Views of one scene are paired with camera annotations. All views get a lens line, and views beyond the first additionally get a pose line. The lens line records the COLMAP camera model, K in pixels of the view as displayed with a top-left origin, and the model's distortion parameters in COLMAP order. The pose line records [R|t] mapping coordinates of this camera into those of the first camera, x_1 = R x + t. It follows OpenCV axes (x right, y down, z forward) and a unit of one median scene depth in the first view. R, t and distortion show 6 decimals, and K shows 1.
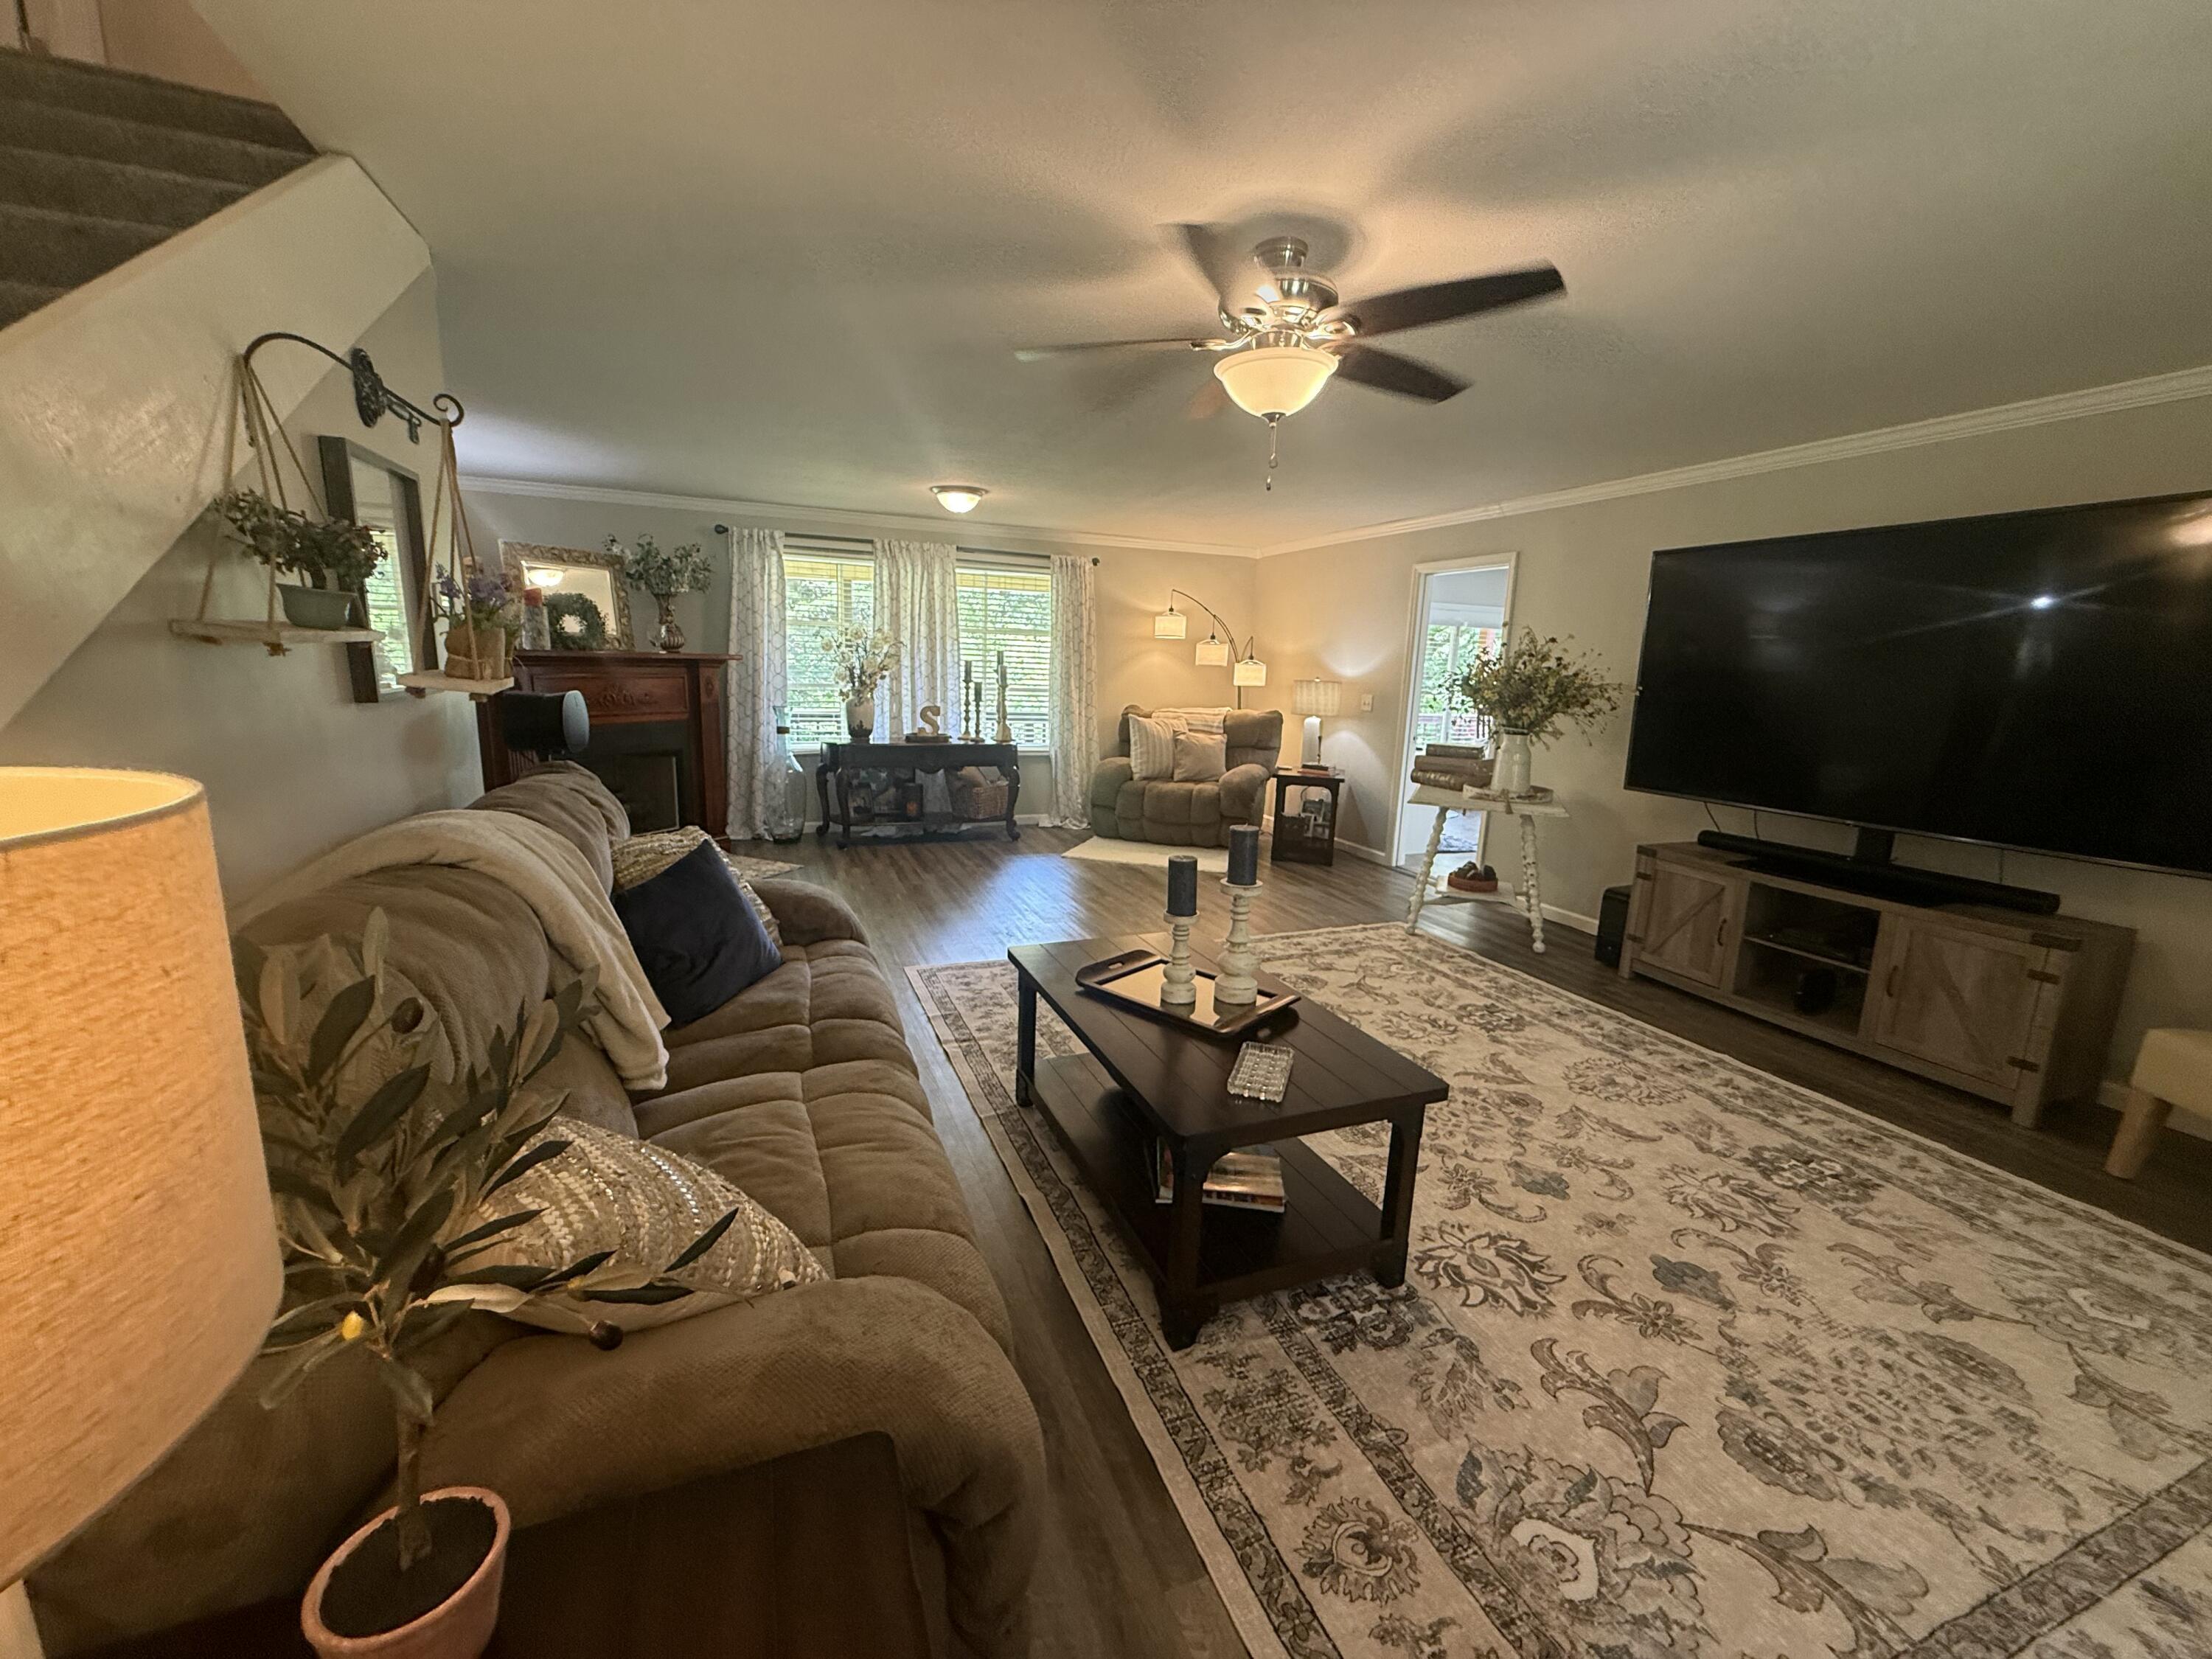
lens RADIAL K [[880.8, 0, 1102.3], [0, 880.8, 831.0], [0, 0, 1]] dist [0.000703, -0.000375]
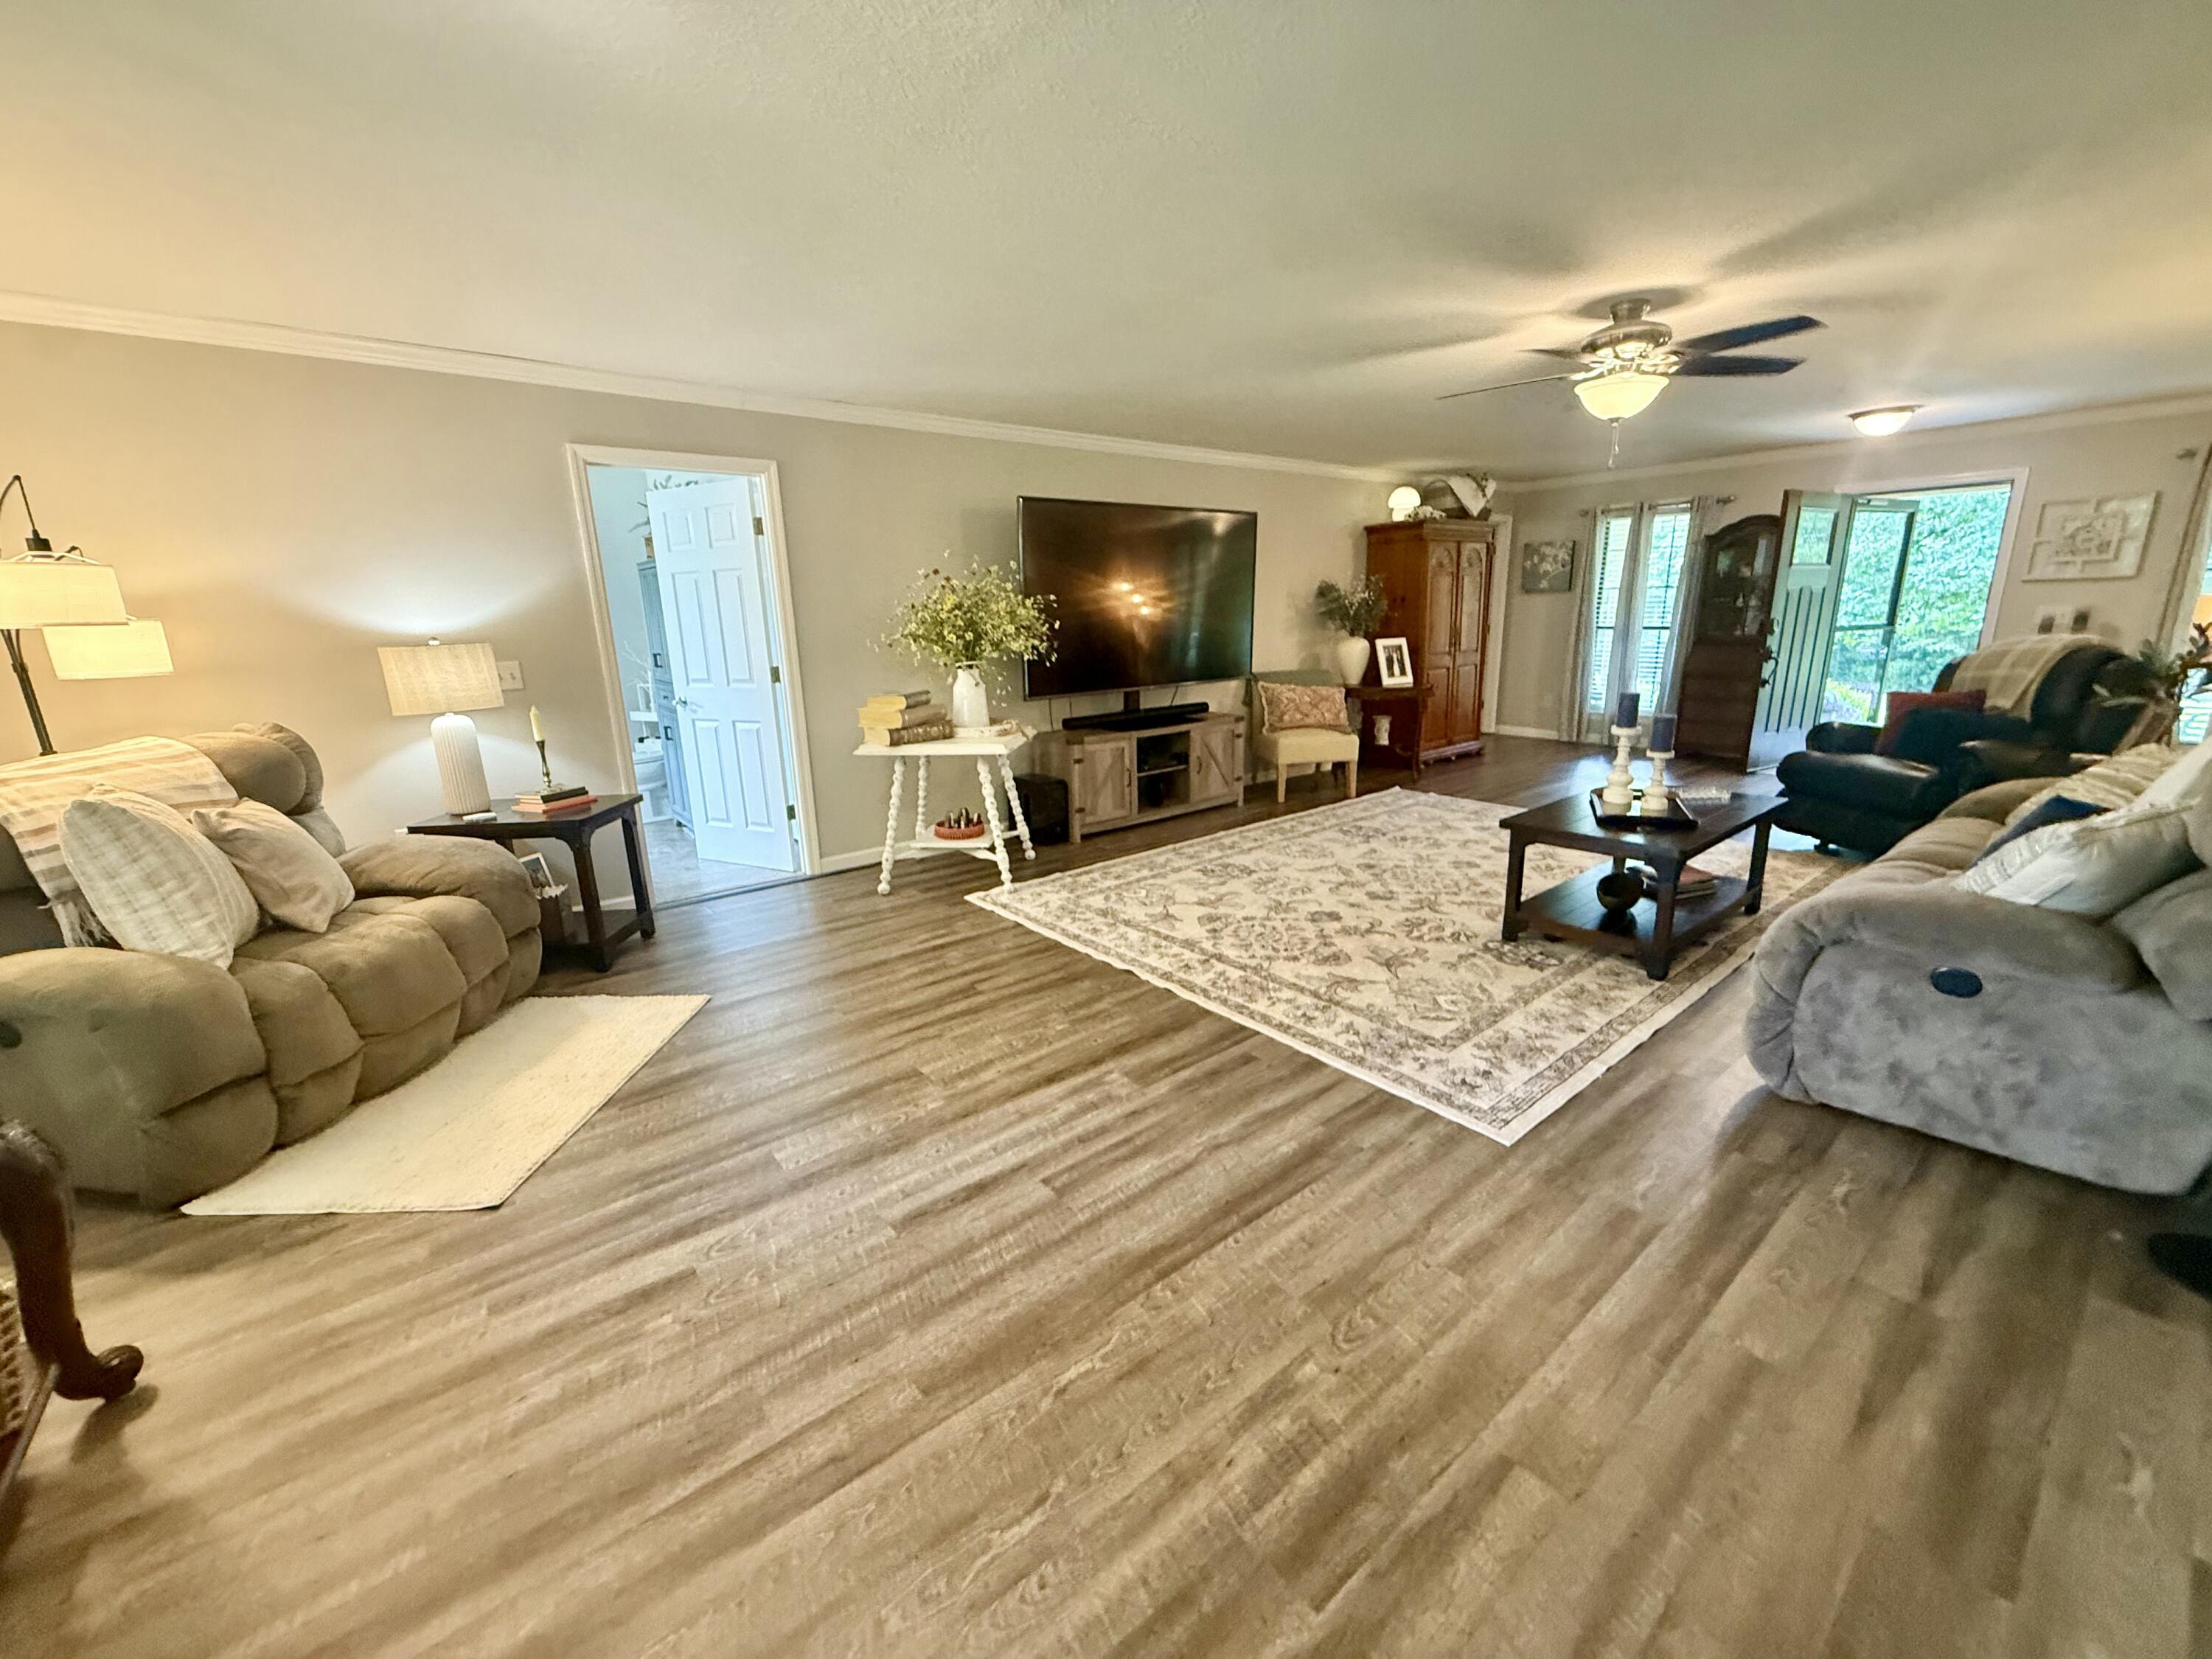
lens RADIAL K [[883.0, 0, 1100.4], [0, 883.0, 828.3], [0, 0, 1]] dist [-0.002370, 0.000357]
pose [[-0.292182, -0.254242, 0.921949, -0.755076], [0.195803, 0.927693, 0.317879, -0.324853], [-0.936104, 0.273399, -0.221273, 1.601497]]
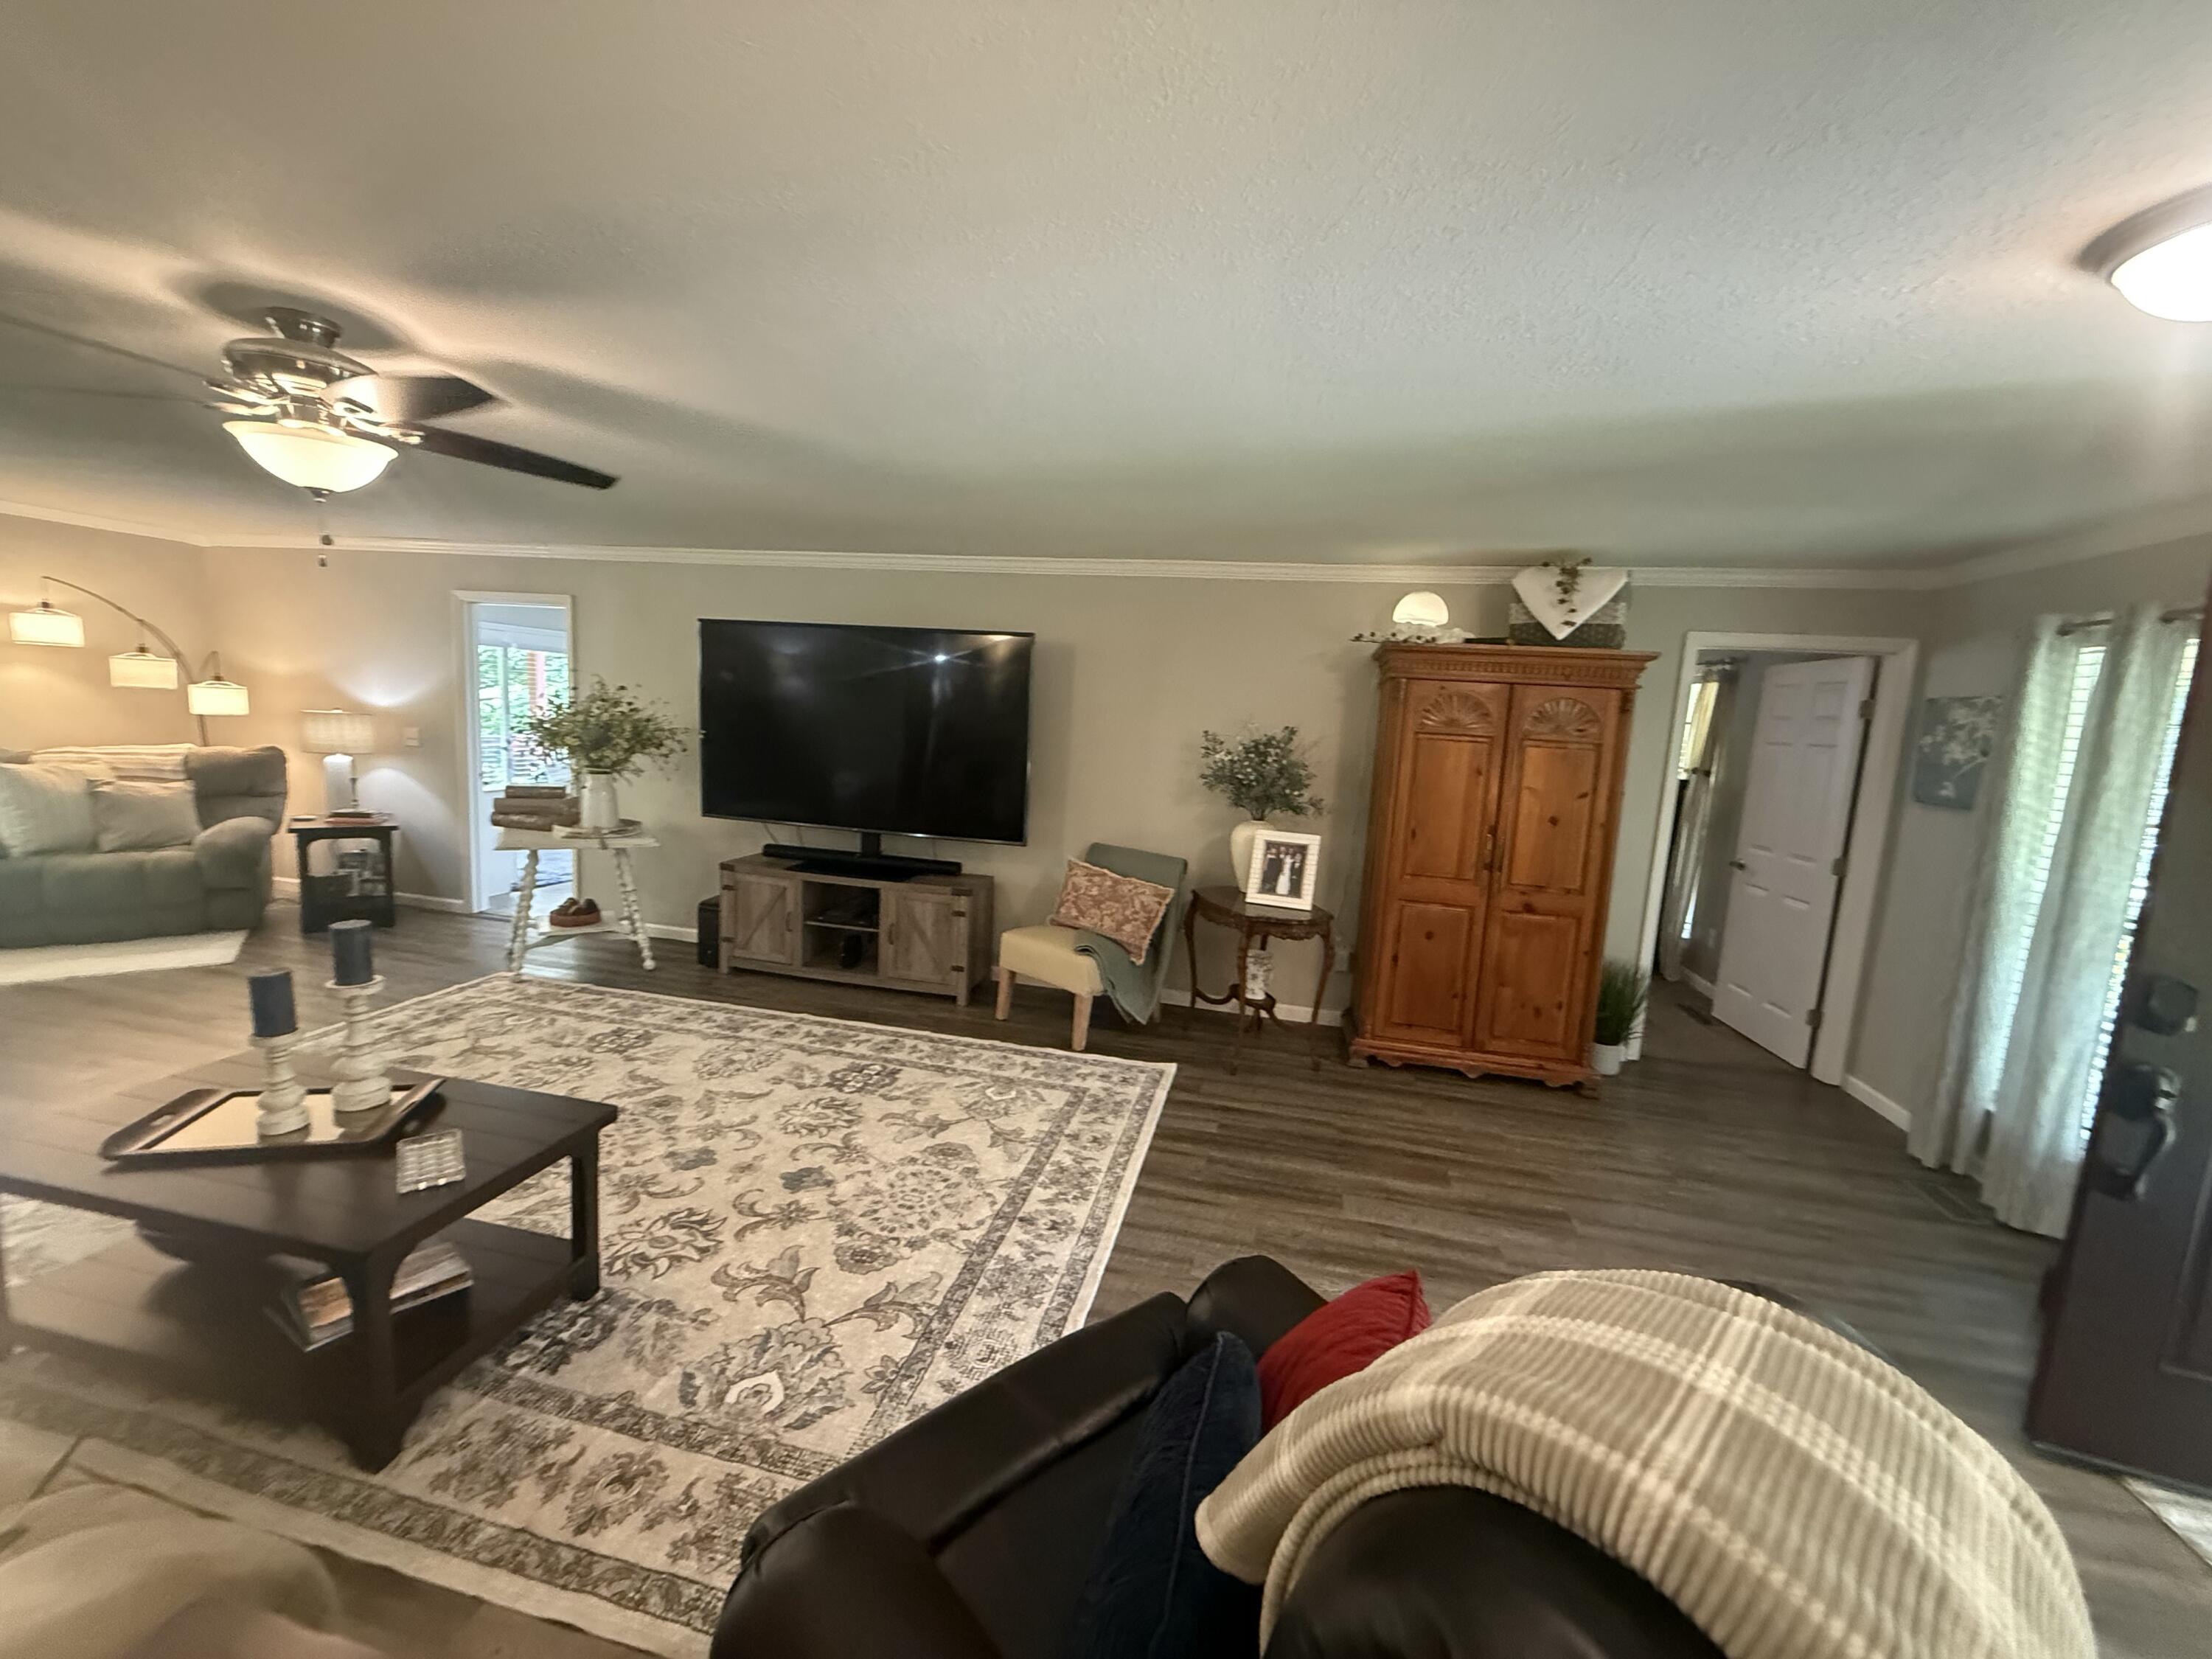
lens RADIAL K [[880.8, 0, 1102.3], [0, 880.8, 831.0], [0, 0, 1]] dist [0.000703, -0.000375]
pose [[0.558336, -0.110742, 0.822190, -0.106792], [0.113750, 0.991910, 0.056356, -0.044468], [-0.821779, 0.062059, 0.566416, -0.143426]]
